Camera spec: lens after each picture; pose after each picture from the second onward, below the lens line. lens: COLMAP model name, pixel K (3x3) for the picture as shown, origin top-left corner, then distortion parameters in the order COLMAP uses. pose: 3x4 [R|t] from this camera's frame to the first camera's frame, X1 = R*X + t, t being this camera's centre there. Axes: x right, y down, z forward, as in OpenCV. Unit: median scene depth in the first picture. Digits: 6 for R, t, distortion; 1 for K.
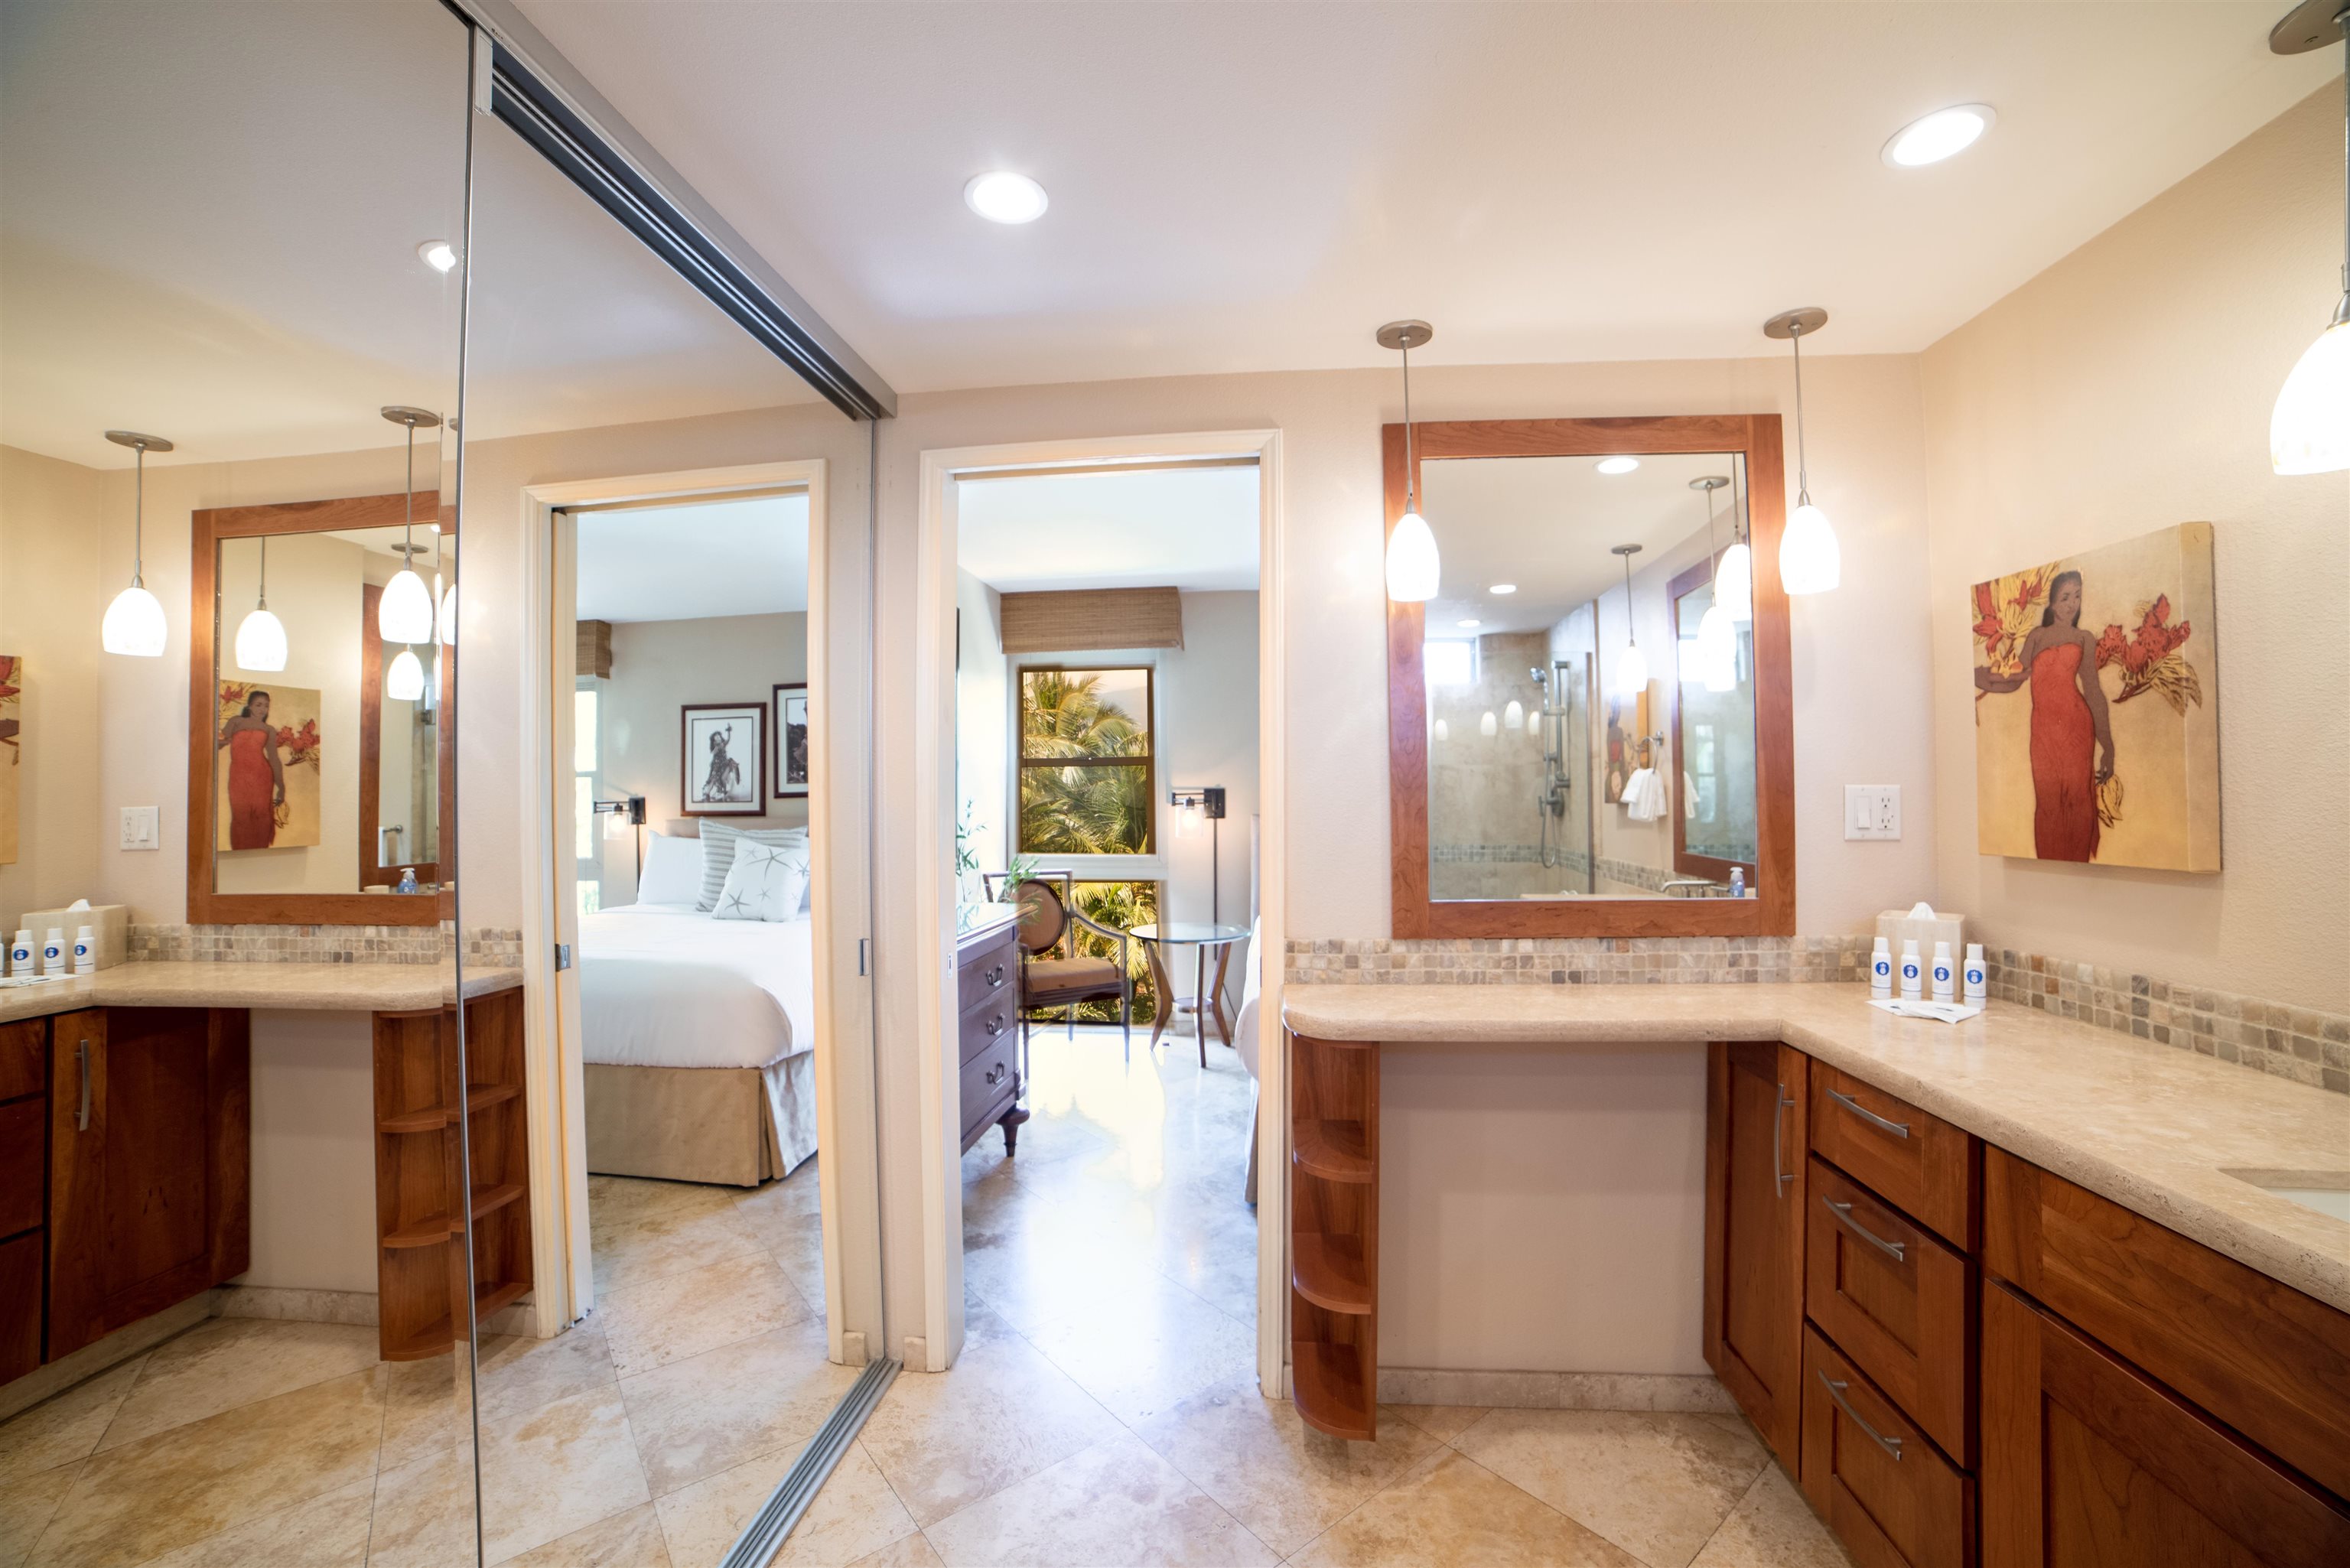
lens RADIAL K [[956.4, 0, 1175.0], [0, 956.4, 784.0], [0, 0, 1]] dist [-0.111143, 0.040171]
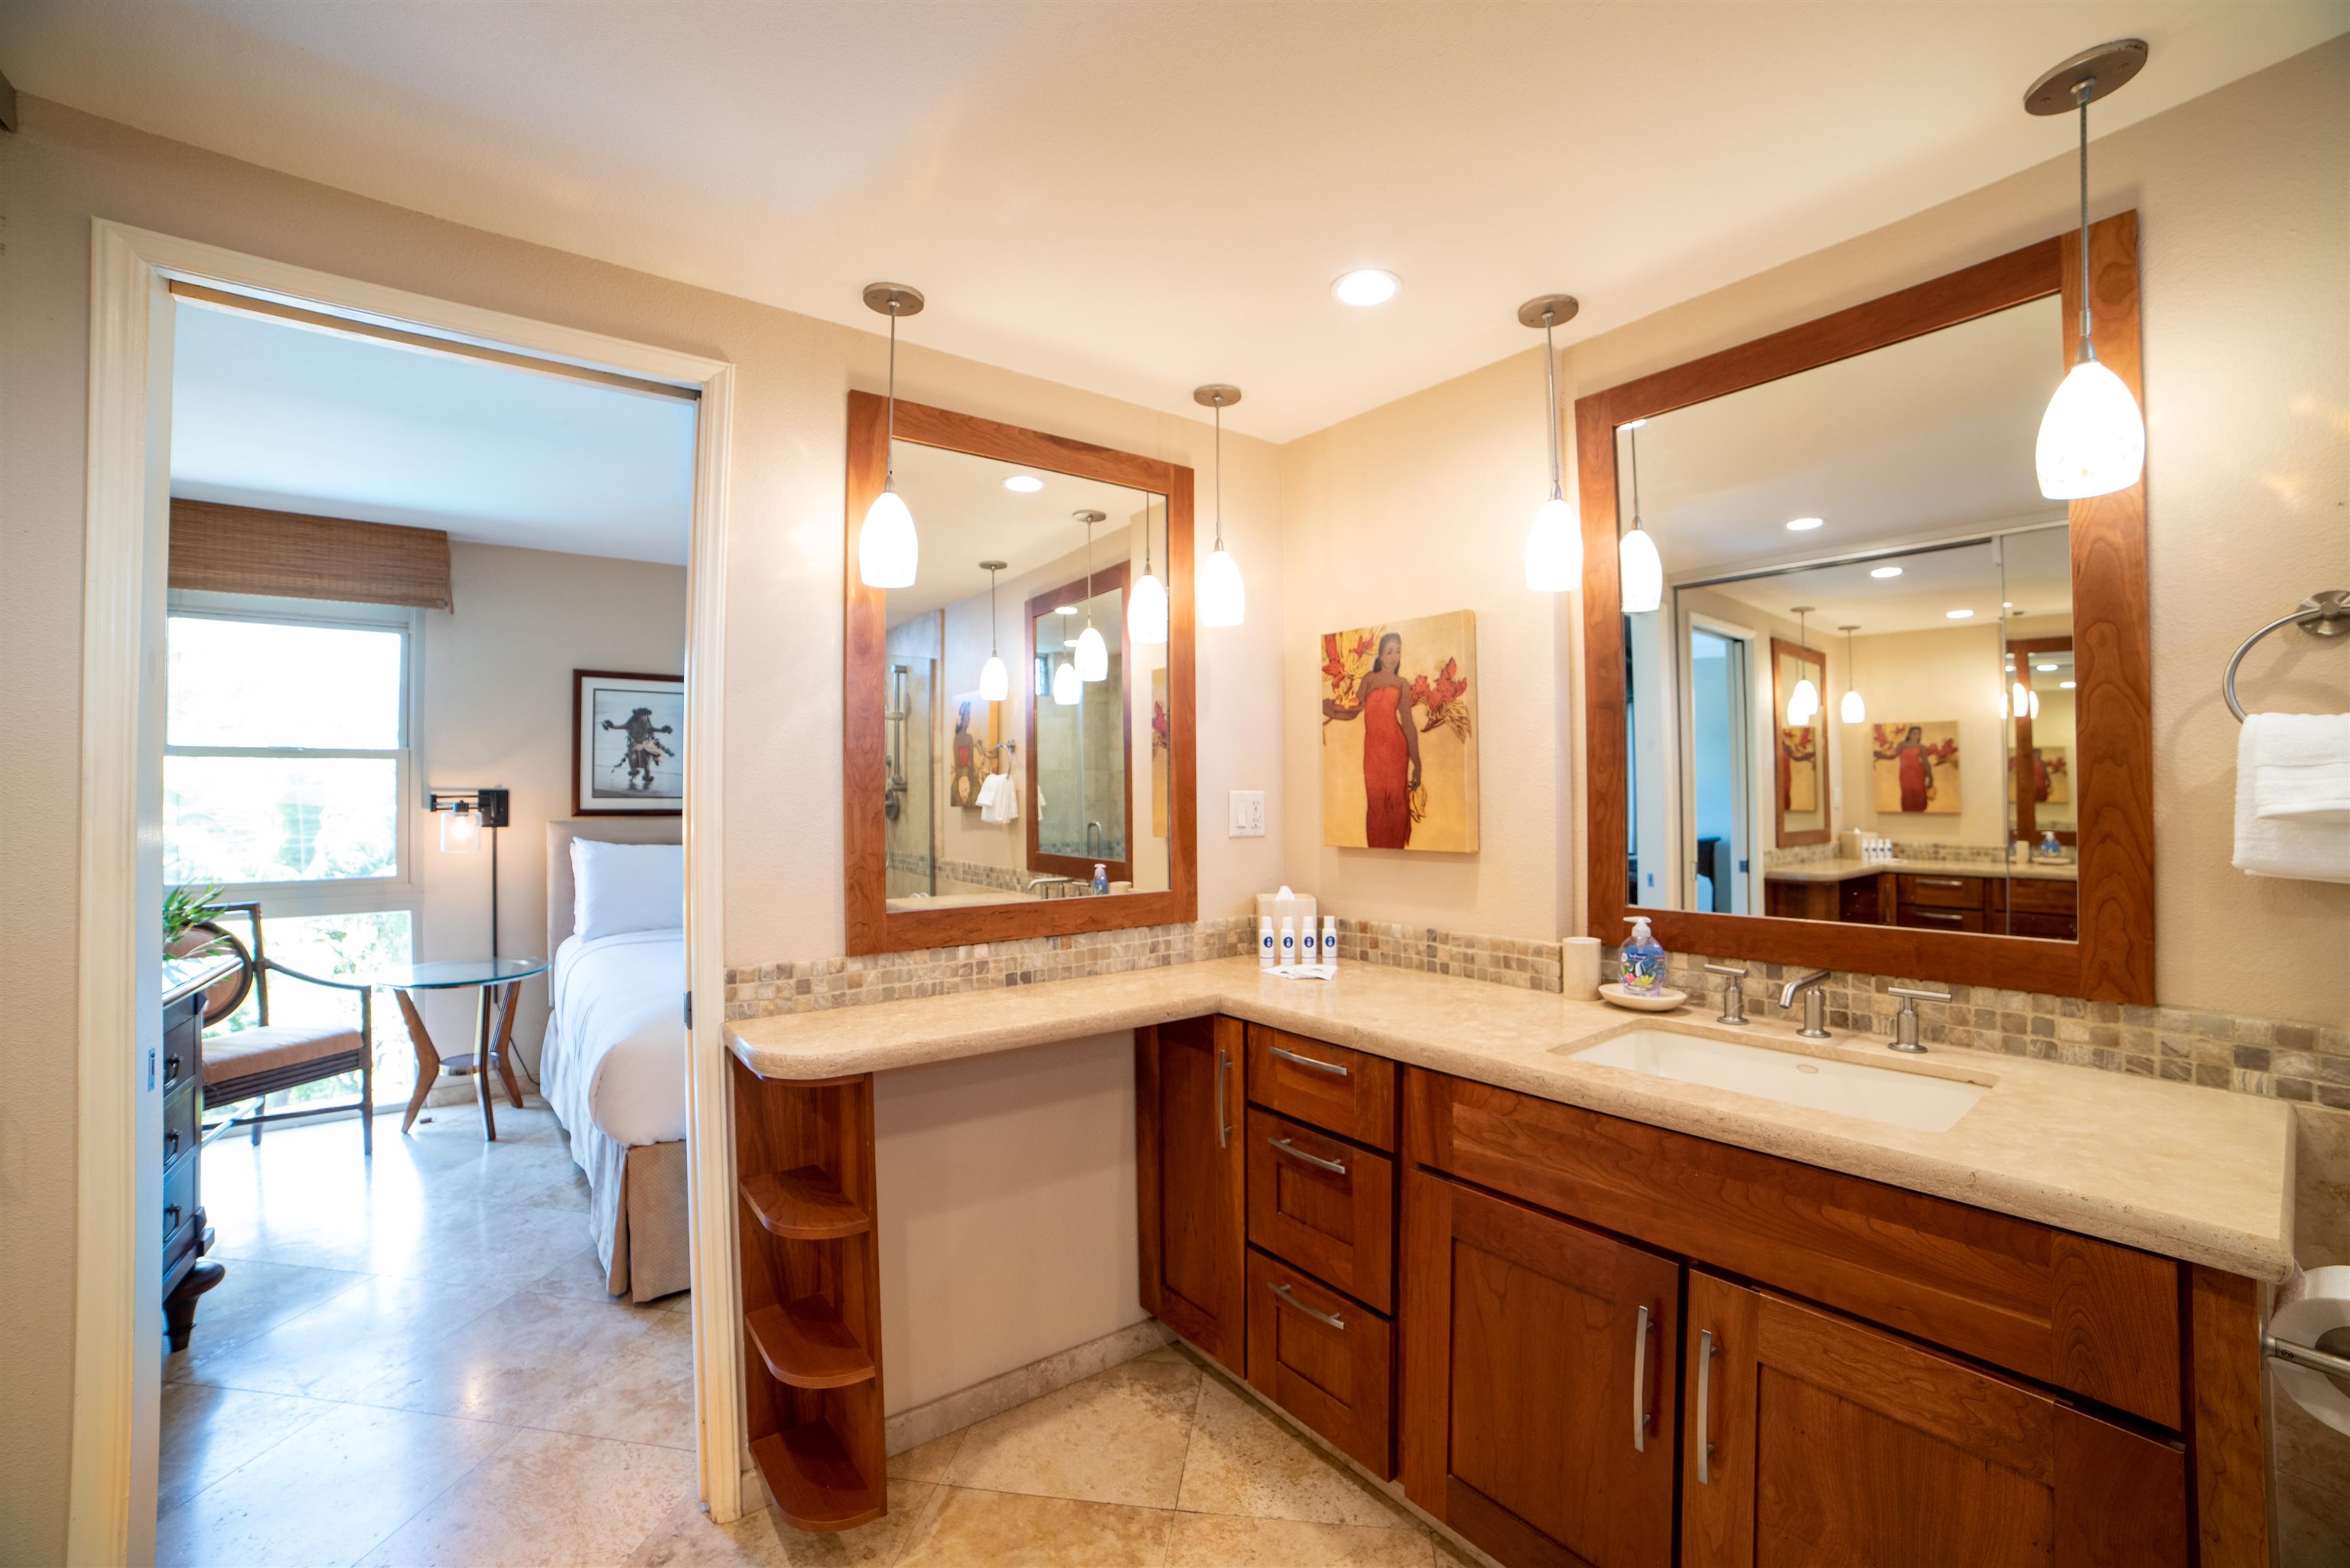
lens RADIAL K [[956.4, 0, 1175.0], [0, 956.4, 784.0], [0, 0, 1]] dist [-0.111143, 0.040171]
pose [[0.731013, 0.011464, 0.682268, -0.185180], [-0.008547, 0.999934, -0.007645, 0.002792], [-0.682310, -0.000242, 0.731063, 0.150225]]
